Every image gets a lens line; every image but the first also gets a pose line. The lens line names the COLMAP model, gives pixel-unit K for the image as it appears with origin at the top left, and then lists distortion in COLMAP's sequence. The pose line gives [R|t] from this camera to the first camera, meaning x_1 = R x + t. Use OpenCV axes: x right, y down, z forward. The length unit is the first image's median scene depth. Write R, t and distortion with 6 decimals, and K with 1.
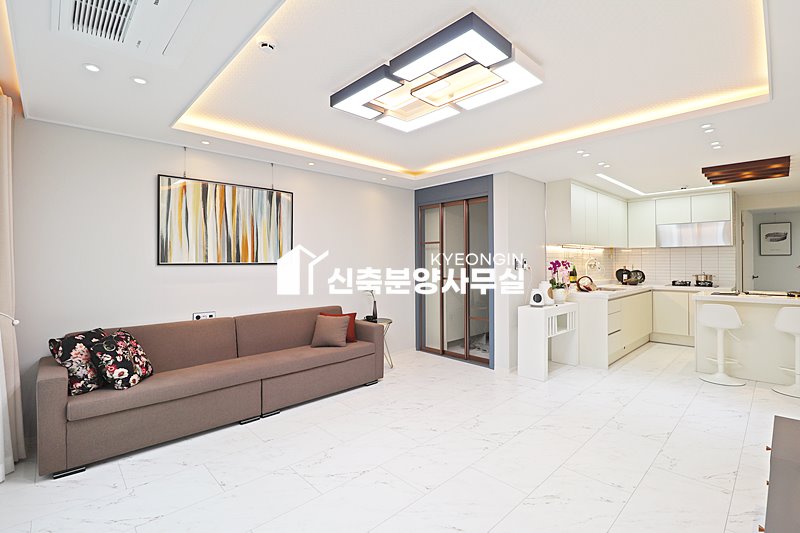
lens RADIAL K [[372.8, 0, 402.2], [0, 372.8, 259.9], [0, 0, 1]] dist [-0.001588, -0.012908]
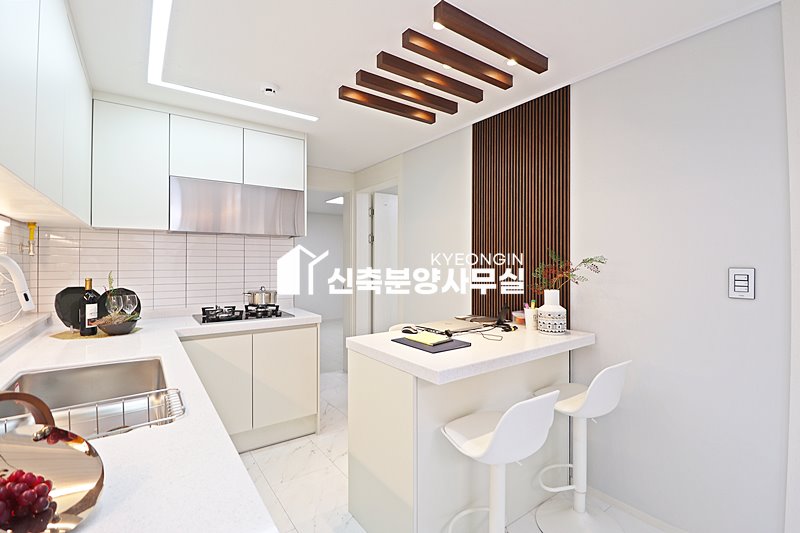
lens RADIAL K [[372.8, 0, 402.2], [0, 372.8, 259.9], [0, 0, 1]] dist [-0.001588, -0.012908]
pose [[0.144763, 0.011599, 0.989398, 0.401617], [-0.006914, 0.999919, -0.010711, 0.001643], [-0.989442, -0.005290, 0.144831, 0.866718]]
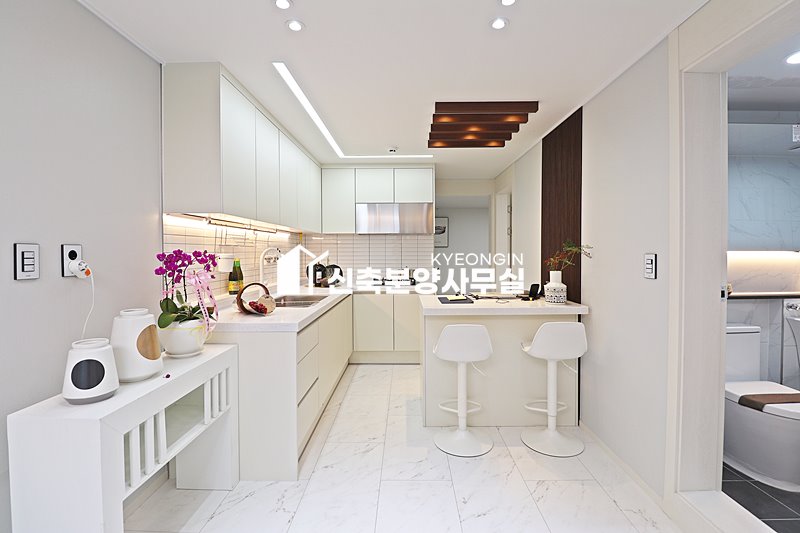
lens RADIAL K [[372.8, 0, 402.2], [0, 372.8, 259.9], [0, 0, 1]] dist [-0.001588, -0.012908]
pose [[0.706575, -0.013039, 0.707518, 0.284915], [-0.003923, 0.999743, 0.022342, 0.001949], [-0.707627, -0.018561, 0.706342, 0.520315]]
